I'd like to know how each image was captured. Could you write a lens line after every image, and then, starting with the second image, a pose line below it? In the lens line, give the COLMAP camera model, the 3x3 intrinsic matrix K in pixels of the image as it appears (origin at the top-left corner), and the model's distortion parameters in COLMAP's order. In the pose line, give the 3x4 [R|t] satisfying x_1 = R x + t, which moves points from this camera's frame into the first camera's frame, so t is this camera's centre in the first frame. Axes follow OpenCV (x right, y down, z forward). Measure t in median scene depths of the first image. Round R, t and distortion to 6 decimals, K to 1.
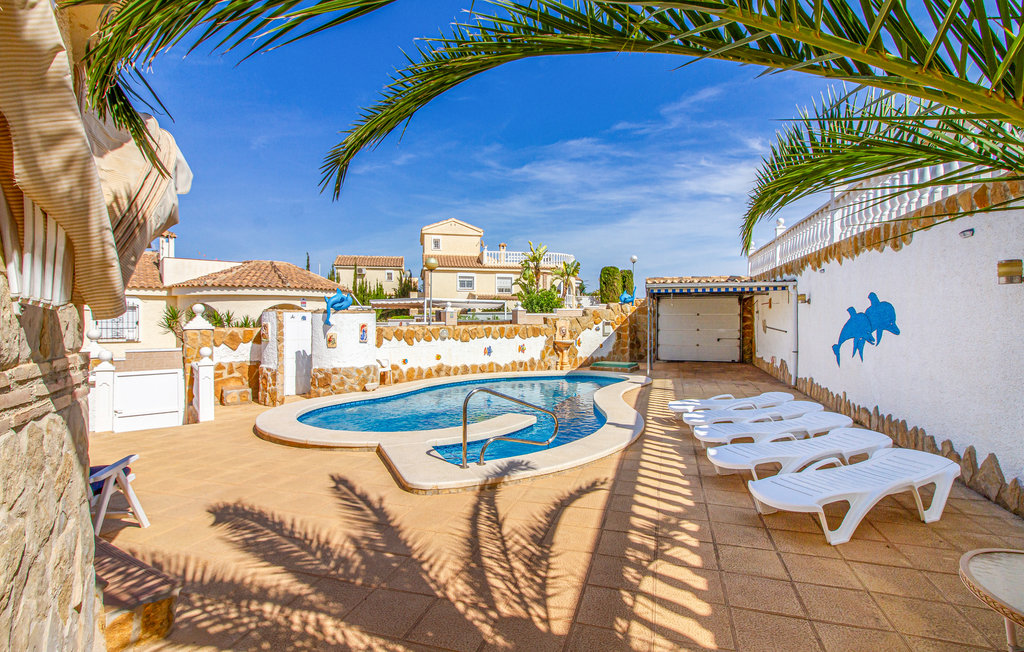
lens RADIAL K [[498.2, 0, 512.0], [0, 498.2, 326.0], [0, 0, 1]] dist [0.002460, 0.000328]
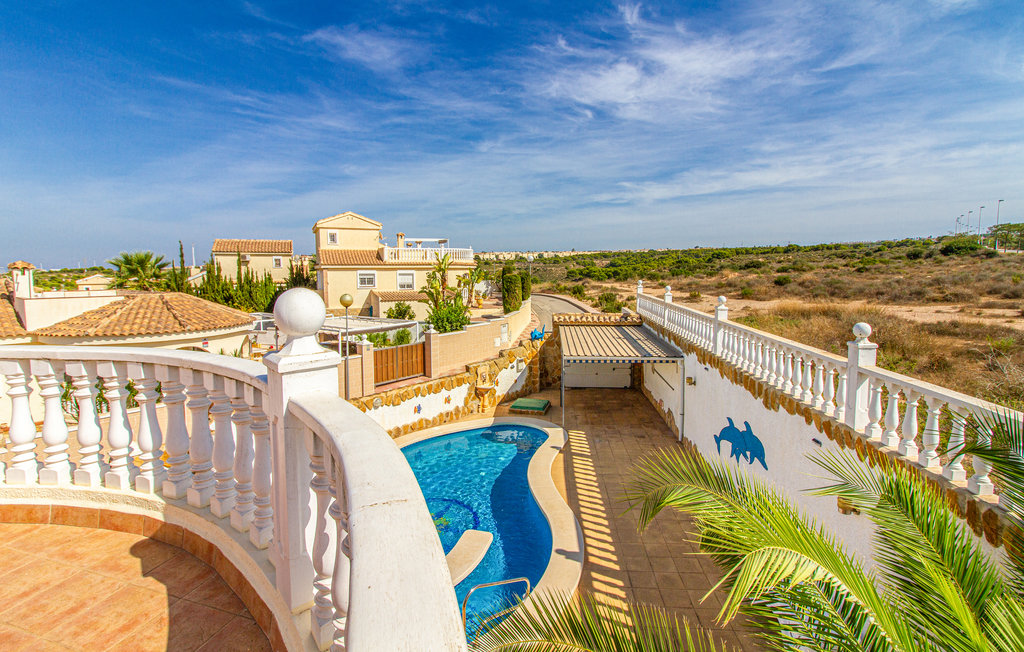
lens RADIAL K [[489.3, 0, 512.0], [0, 489.3, 305.0], [0, 0, 1]] dist [0.002124, 0.000449]
pose [[0.973120, -0.027837, 0.228609, -0.063832], [0.013265, 0.997795, 0.065031, -0.178239], [-0.229915, -0.060251, 0.971344, -0.034970]]
